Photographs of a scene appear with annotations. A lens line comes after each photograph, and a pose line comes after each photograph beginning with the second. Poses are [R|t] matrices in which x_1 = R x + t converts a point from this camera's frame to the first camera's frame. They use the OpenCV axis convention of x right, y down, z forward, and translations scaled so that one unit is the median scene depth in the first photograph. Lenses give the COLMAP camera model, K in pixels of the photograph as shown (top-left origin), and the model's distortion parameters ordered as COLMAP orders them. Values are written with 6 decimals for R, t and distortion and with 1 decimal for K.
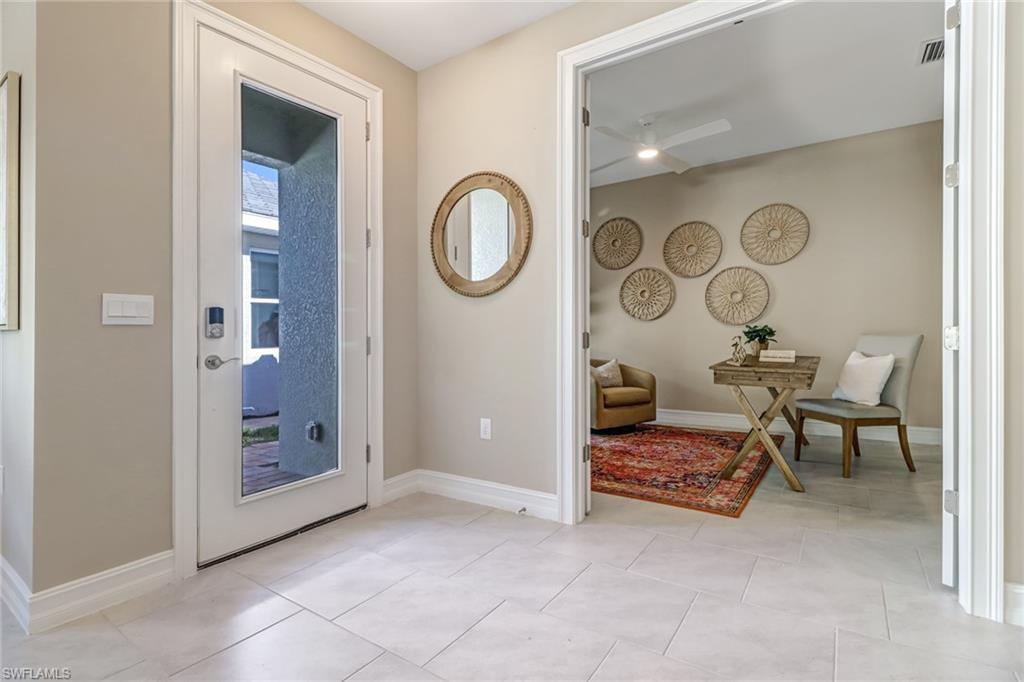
lens RADIAL K [[471.1, 0, 511.3], [0, 471.1, 345.7], [0, 0, 1]] dist [-0.013318, -0.000058]
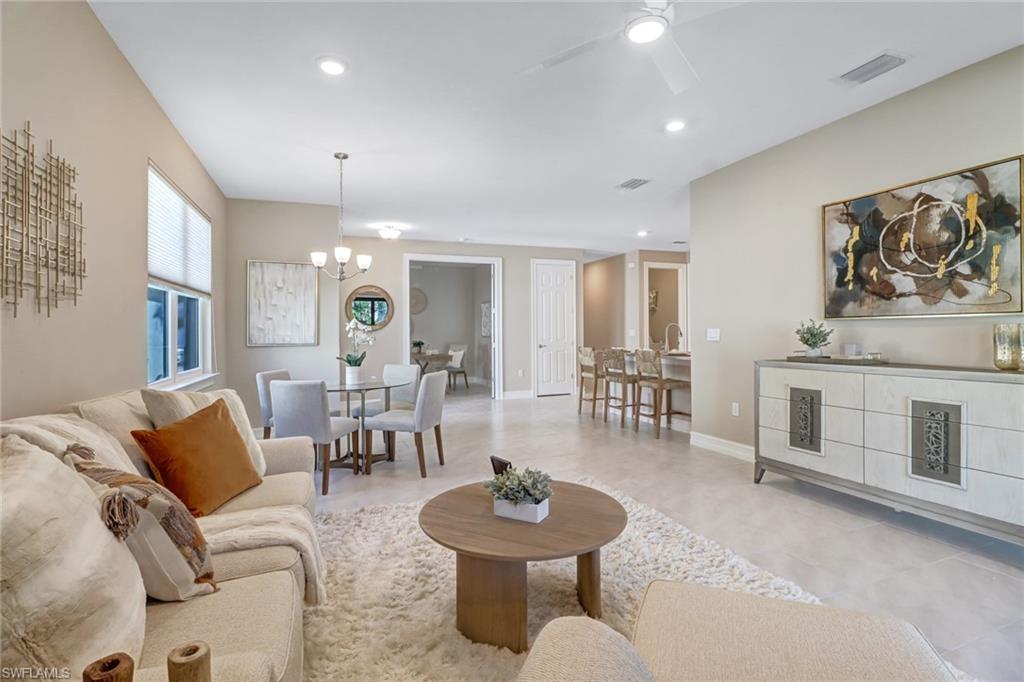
lens RADIAL K [[489.3, 0, 517.5], [0, 489.3, 322.6], [0, 0, 1]] dist [0.001273, -0.014248]
pose [[0.544023, 0.031629, 0.838474, -2.154141], [0.023677, 0.998313, -0.053021, 0.018466], [-0.838736, 0.048698, 0.542356, -1.335934]]
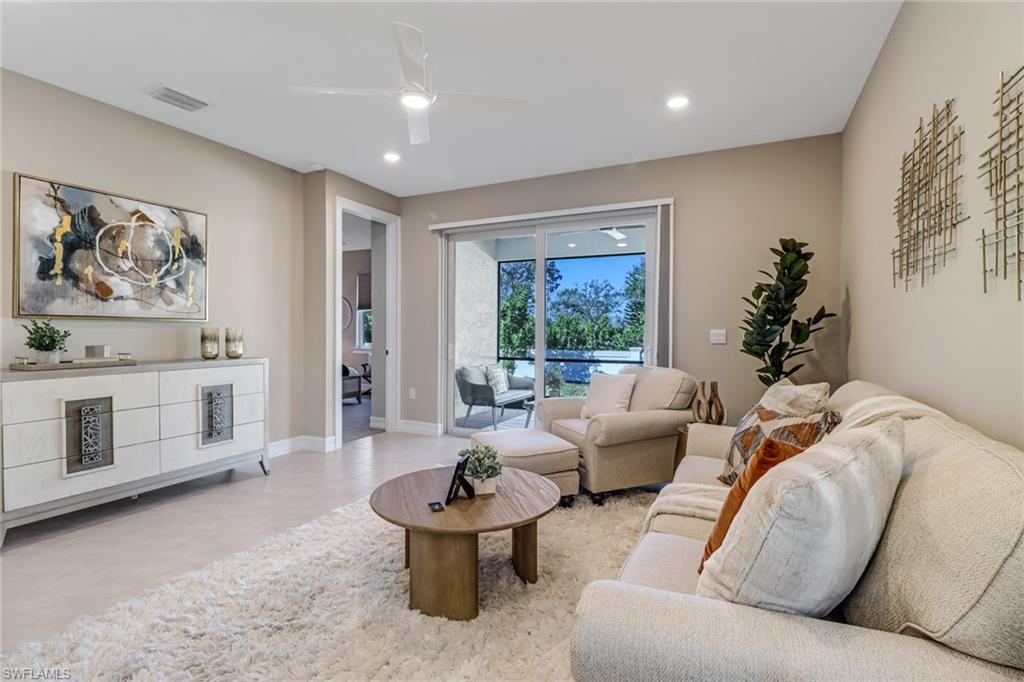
lens RADIAL K [[483.8, 0, 516.7], [0, 483.8, 327.5], [0, 0, 1]] dist [-0.003102, -0.014880]
pose [[-0.983926, 0.017729, -0.177692, -1.399592], [0.013476, 0.999594, 0.025113, -0.033345], [0.178065, 0.022315, -0.983766, -0.005220]]
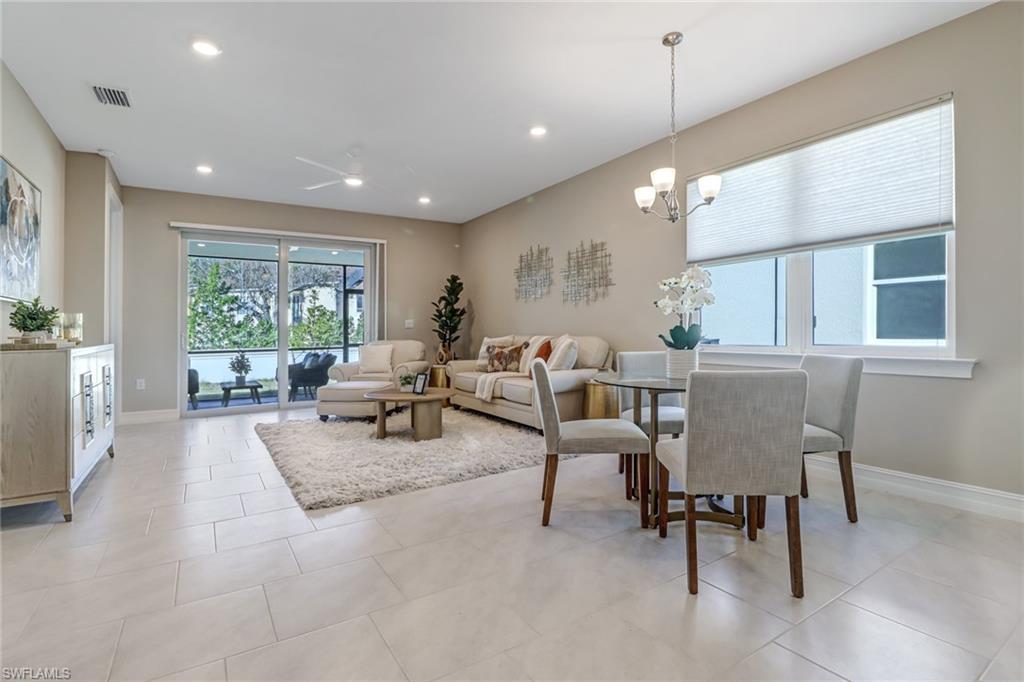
lens RADIAL K [[489.3, 0, 517.5], [0, 489.3, 322.6], [0, 0, 1]] dist [0.001273, -0.014248]
pose [[-0.358329, 0.012184, -0.933516, 0.129112], [-0.005369, 0.999871, 0.015110, -0.007703], [0.933580, 0.010426, -0.358217, 0.147867]]
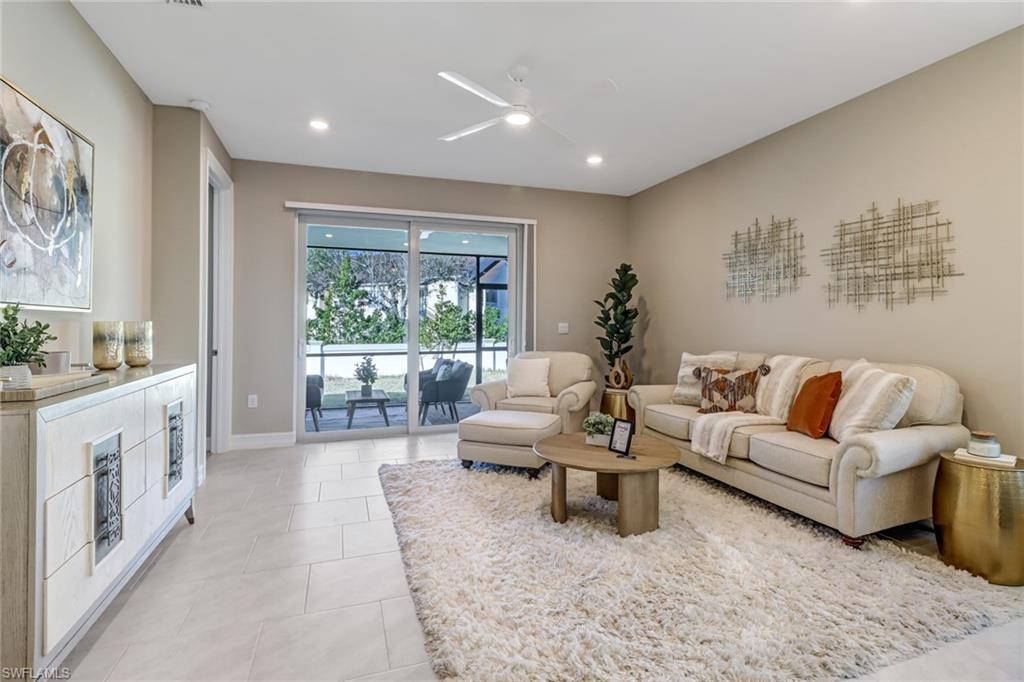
lens RADIAL K [[489.3, 0, 517.5], [0, 489.3, 322.6], [0, 0, 1]] dist [0.001273, -0.014248]
pose [[-0.559636, 0.019499, -0.828509, -0.367720], [-0.011464, 0.999445, 0.031266, -0.046166], [0.828659, 0.026996, -0.559102, -0.409080]]
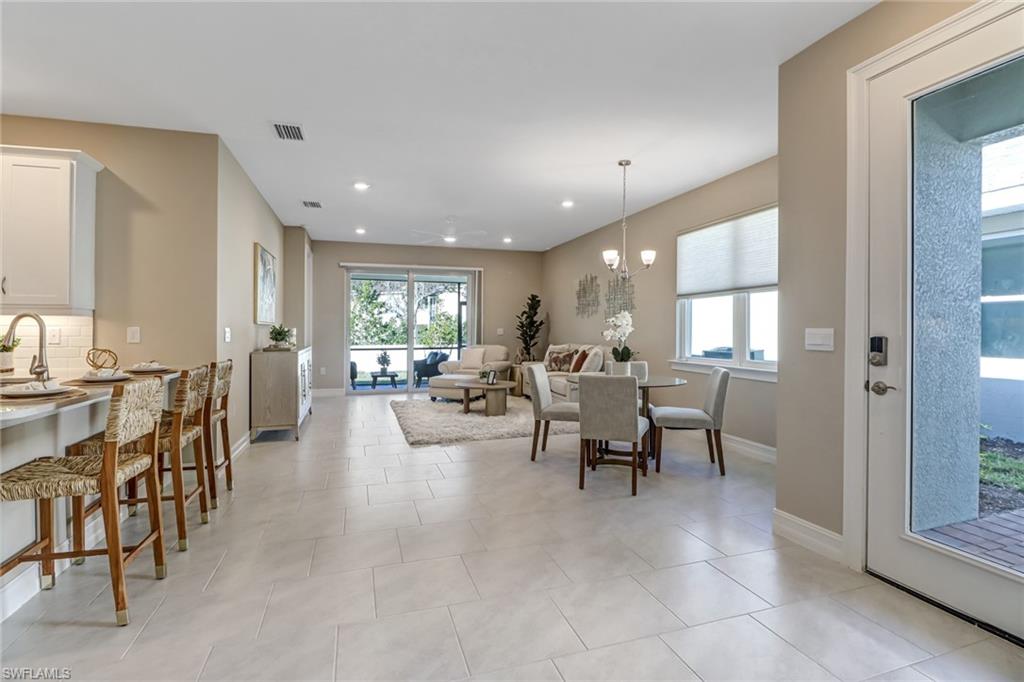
lens RADIAL K [[494.2, 0, 512.1], [0, 494.2, 327.4], [0, 0, 1]] dist [0.001393, -0.001323]
pose [[-0.596845, 0.019669, -0.802116, 0.629091], [-0.009918, 0.999442, 0.031887, -0.107484], [0.802295, 0.026987, -0.596317, 0.829822]]
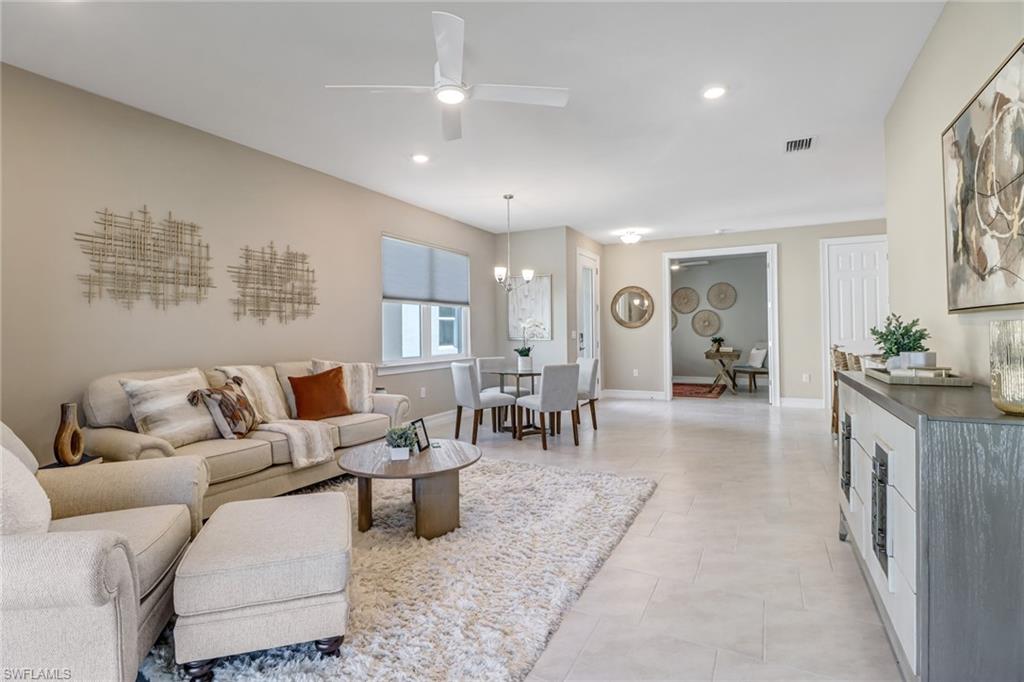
lens RADIAL K [[494.2, 0, 512.1], [0, 494.2, 327.4], [0, 0, 1]] dist [0.001393, -0.001323]
pose [[0.989614, 0.012326, 0.143223, -1.385560], [-0.006515, 0.999139, -0.040975, 0.027033], [-0.143605, 0.039616, 0.988842, -2.136236]]
